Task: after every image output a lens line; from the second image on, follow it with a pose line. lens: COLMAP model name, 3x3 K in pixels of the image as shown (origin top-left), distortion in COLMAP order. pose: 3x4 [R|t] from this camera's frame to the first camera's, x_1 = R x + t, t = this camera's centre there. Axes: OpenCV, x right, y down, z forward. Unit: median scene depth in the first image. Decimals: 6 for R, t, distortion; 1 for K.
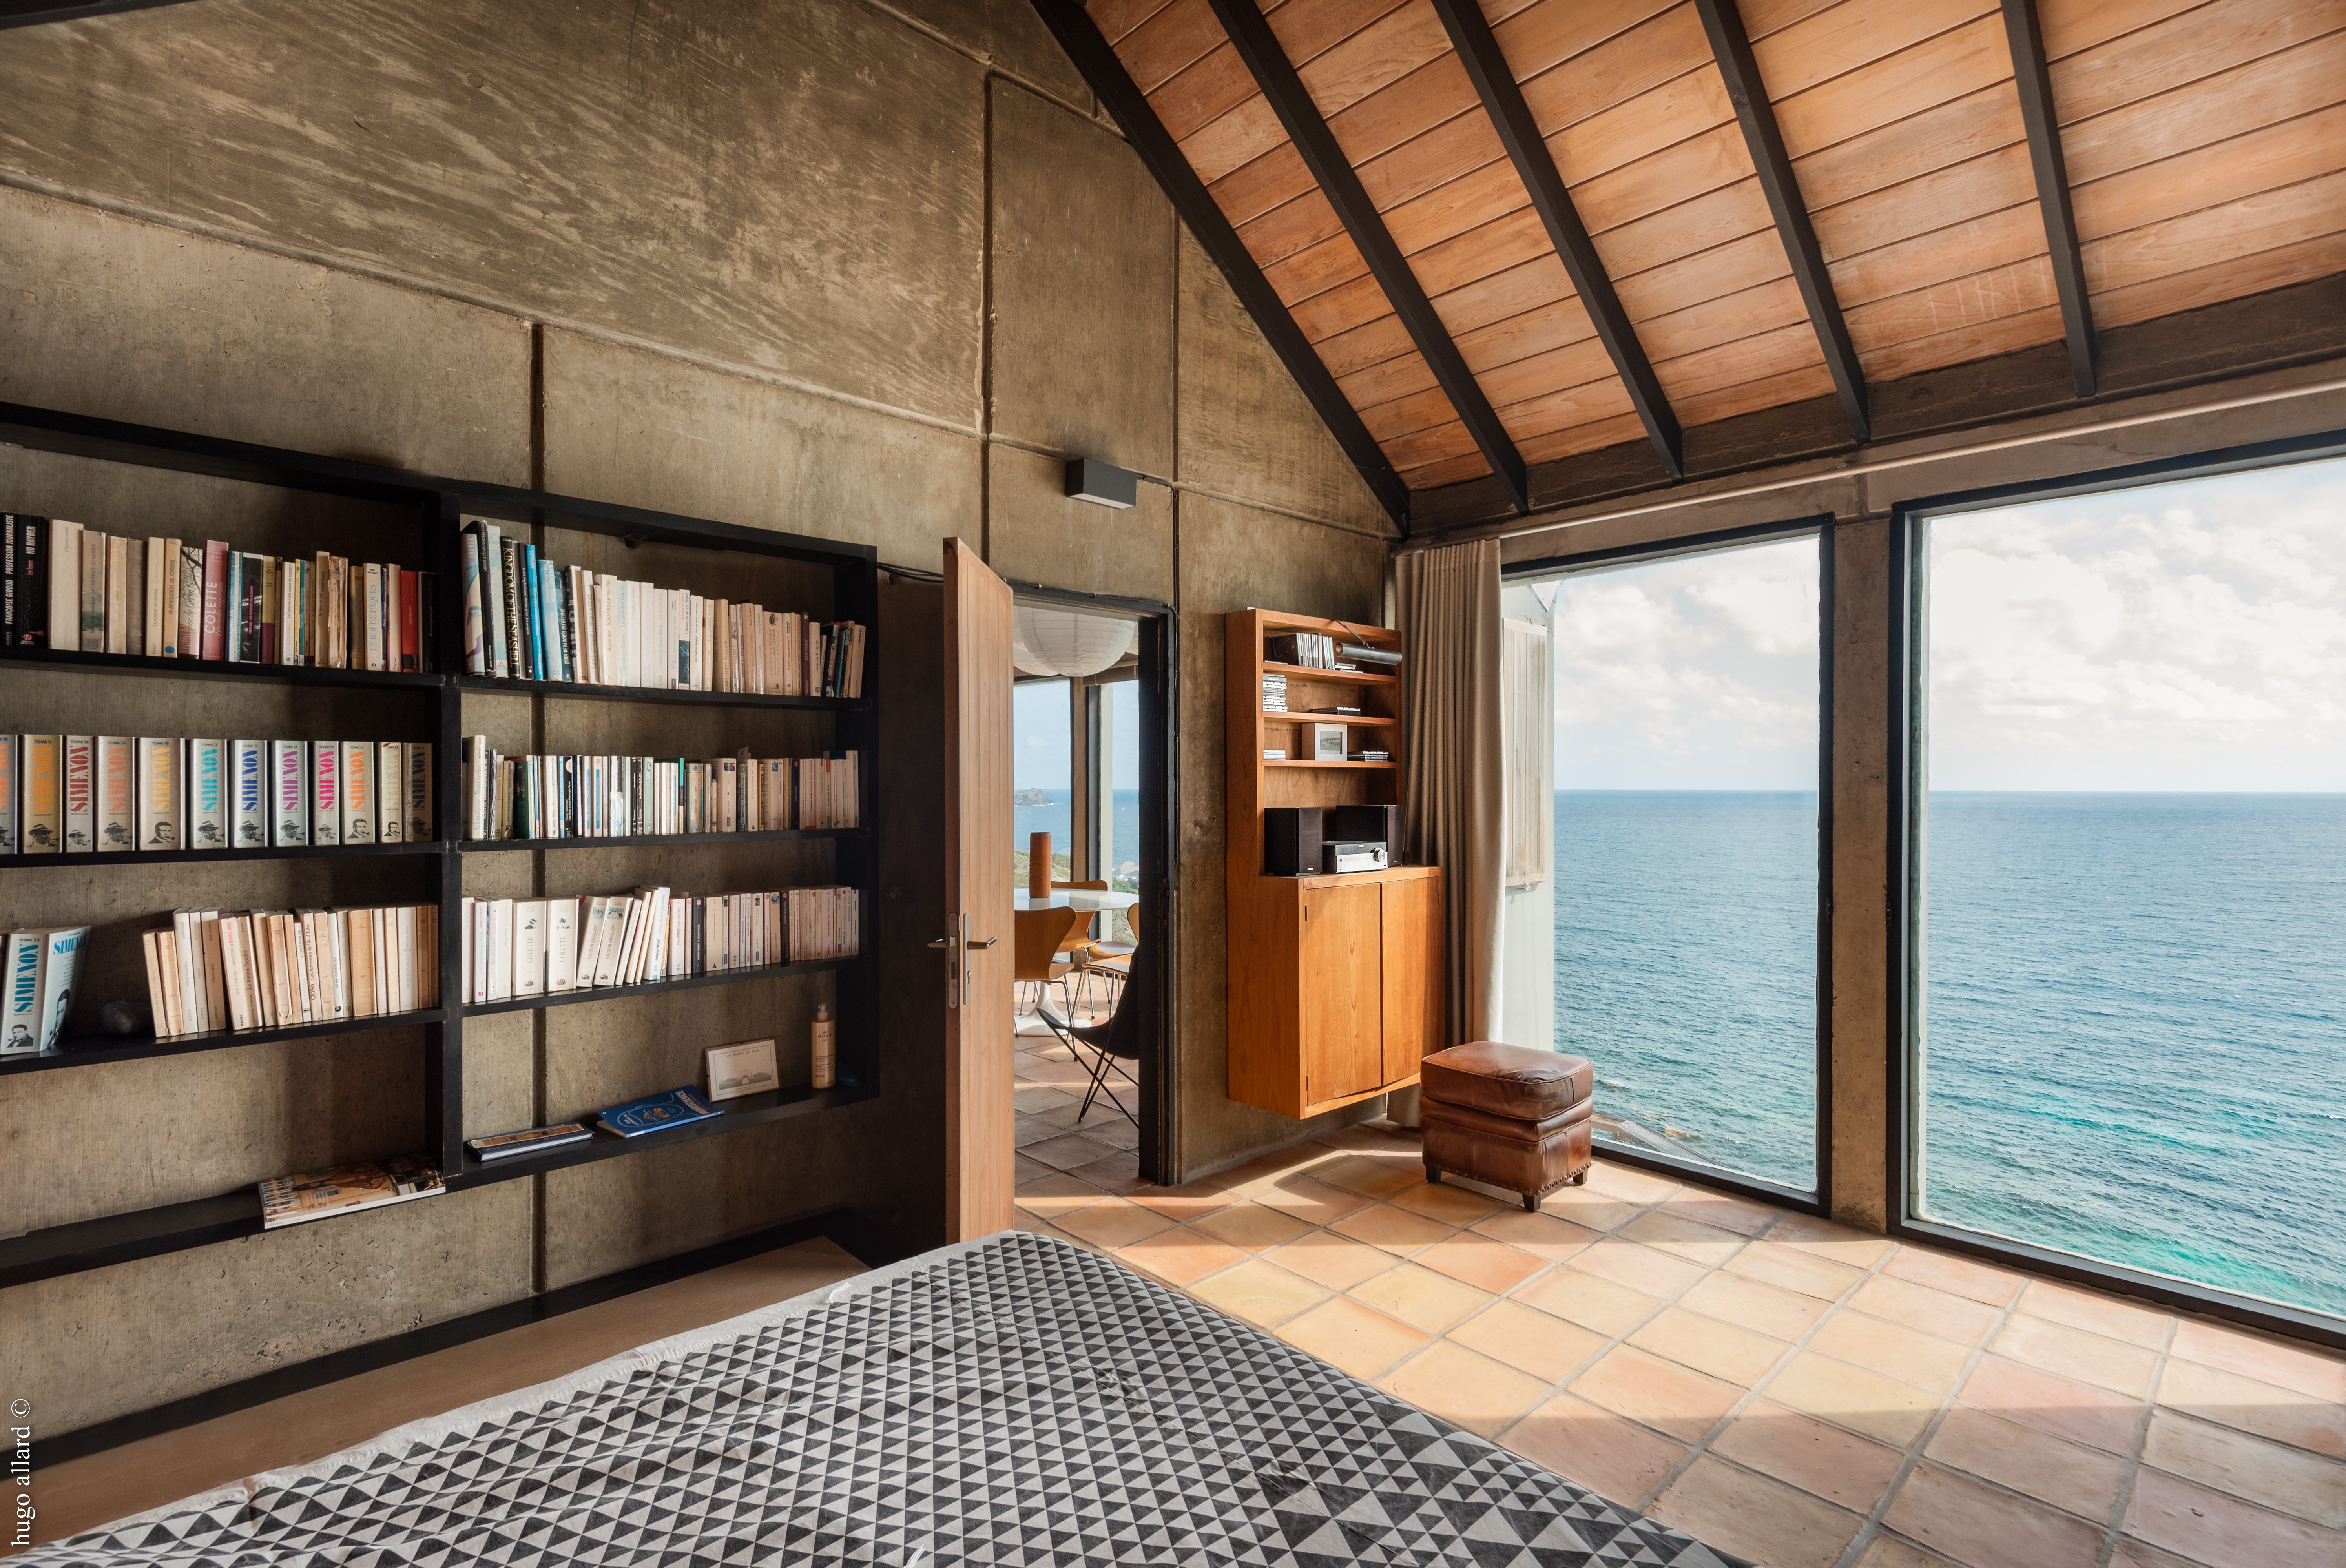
lens RADIAL K [[1080.6, 0, 1173.0], [0, 1080.6, 784.0], [0, 0, 1]] dist [0.001836, -0.000565]
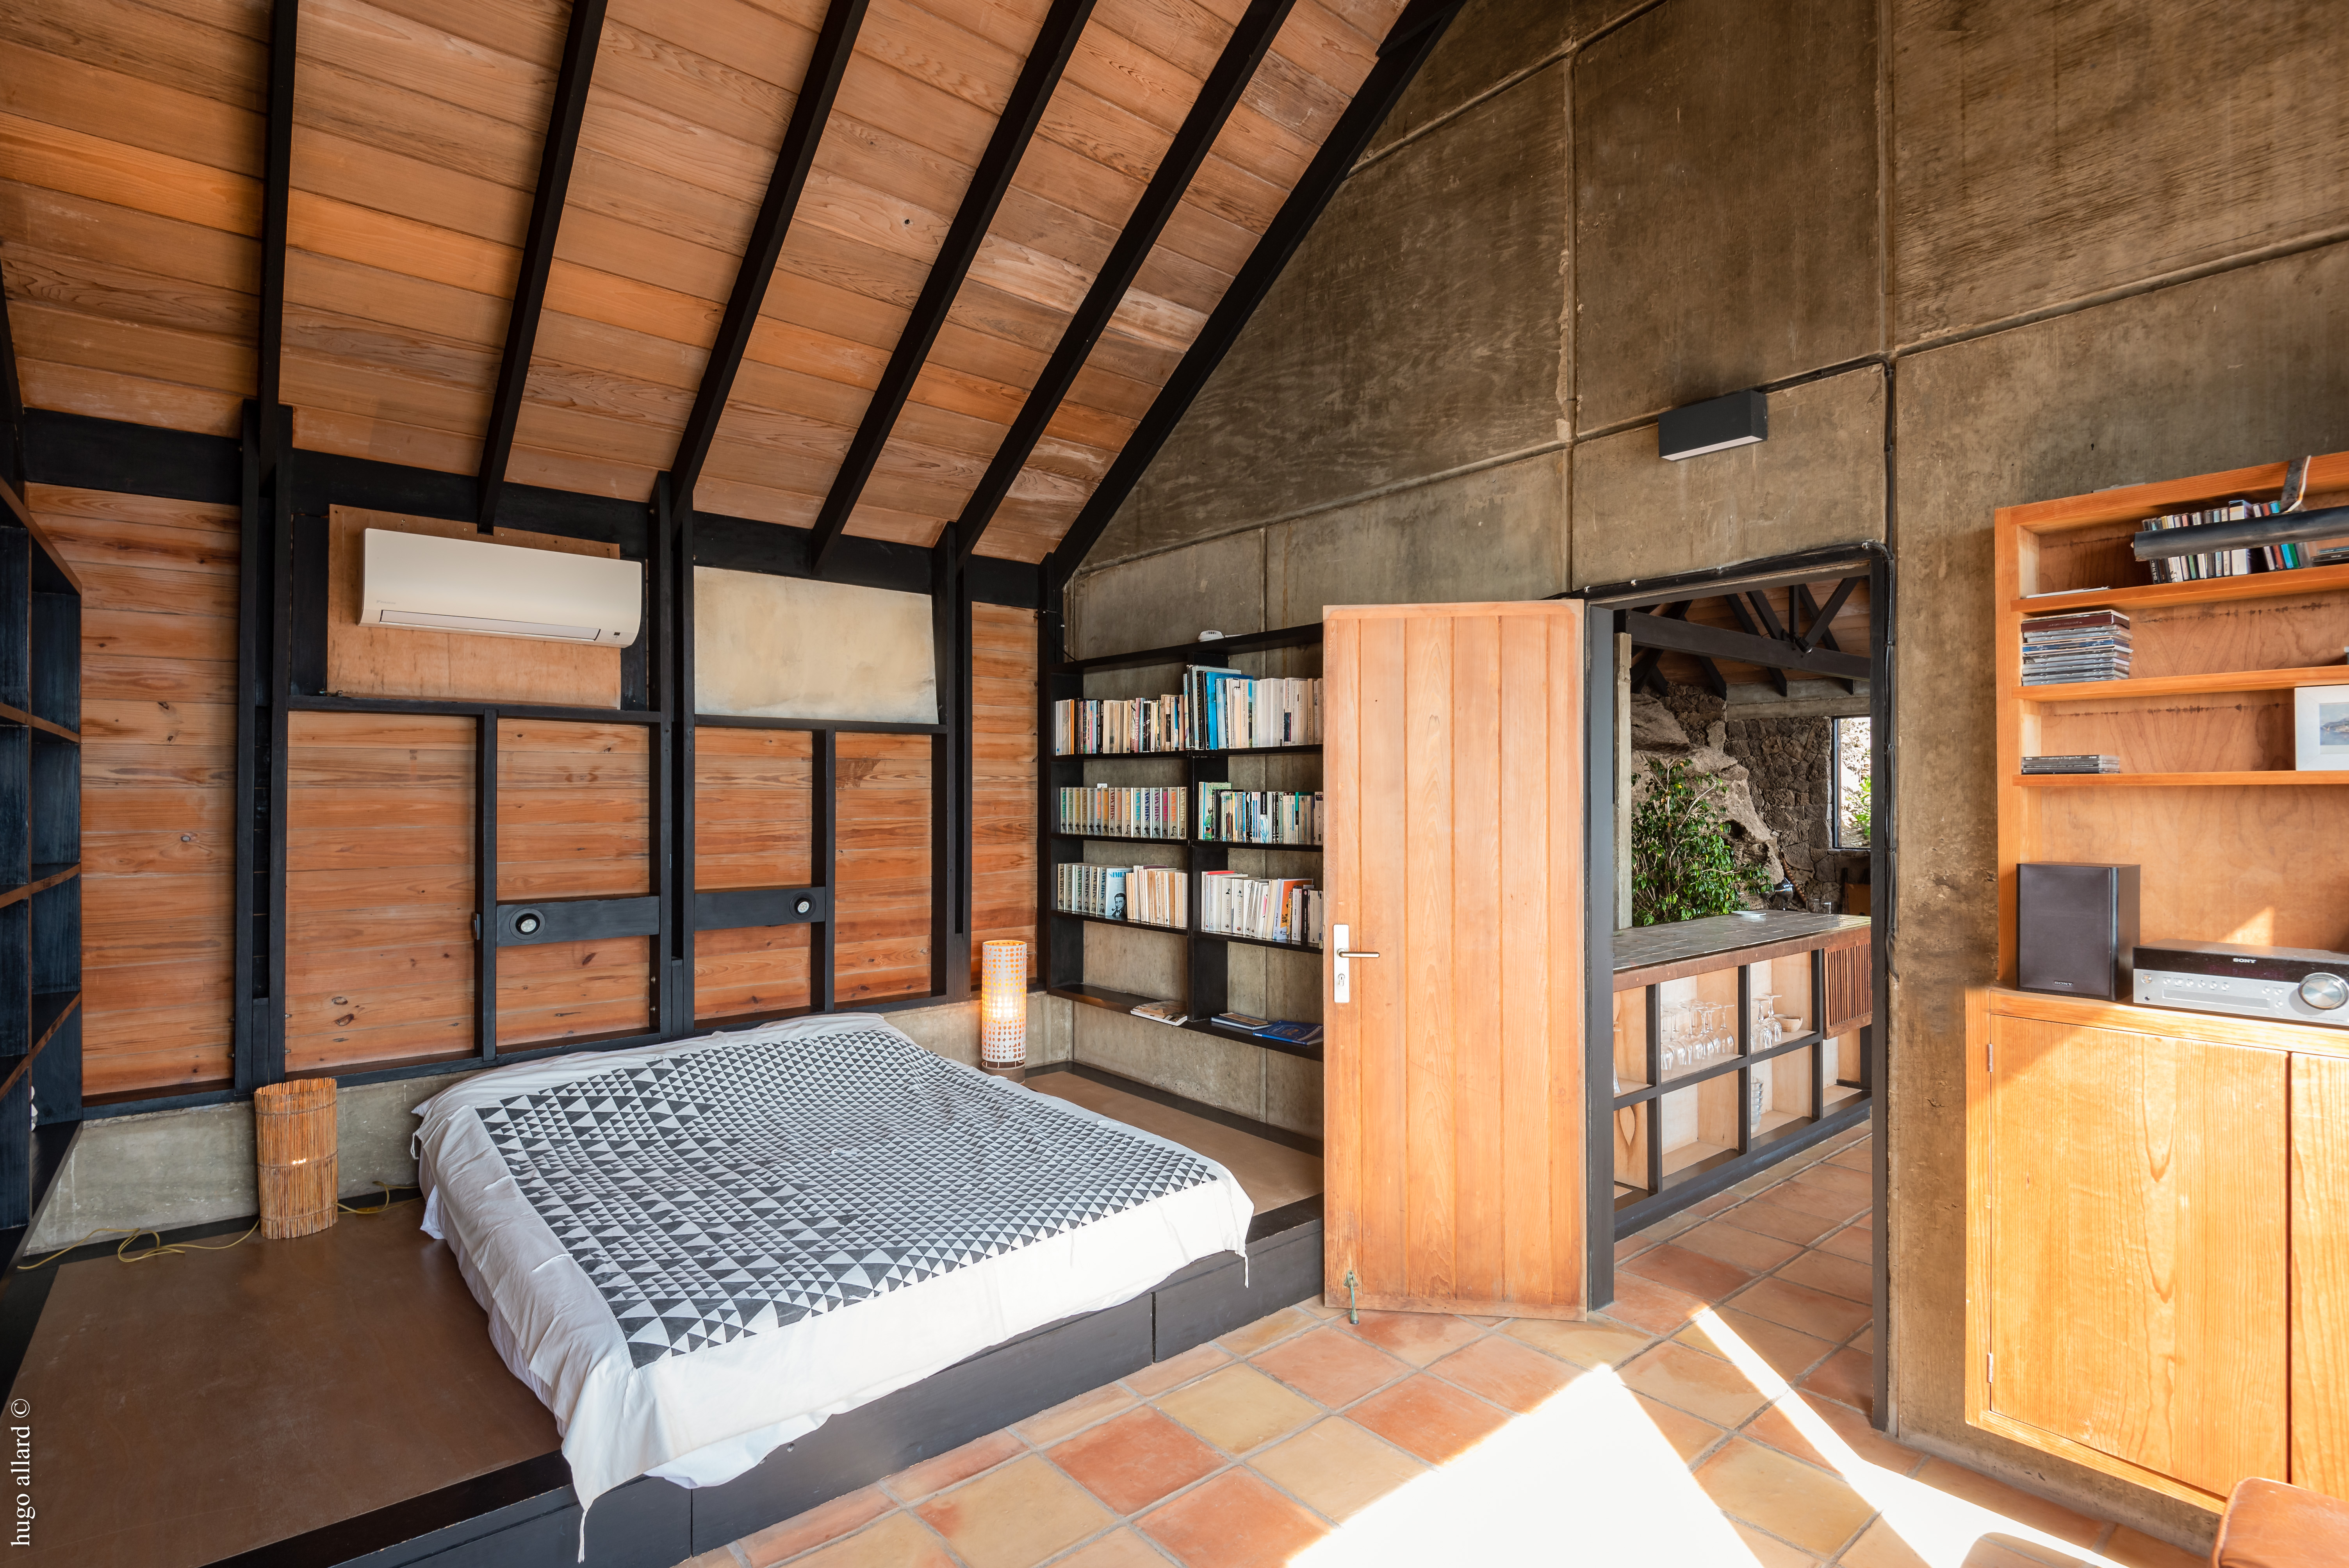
lens RADIAL K [[1123.6, 0, 1174.5], [0, 1123.6, 784.0], [0, 0, 1]] dist [-0.010338, 0.000004]
pose [[-0.065877, -0.006318, -0.997808, 1.098603], [0.004247, 0.999969, -0.006612, -0.026201], [0.997819, -0.004673, -0.065848, 0.961888]]
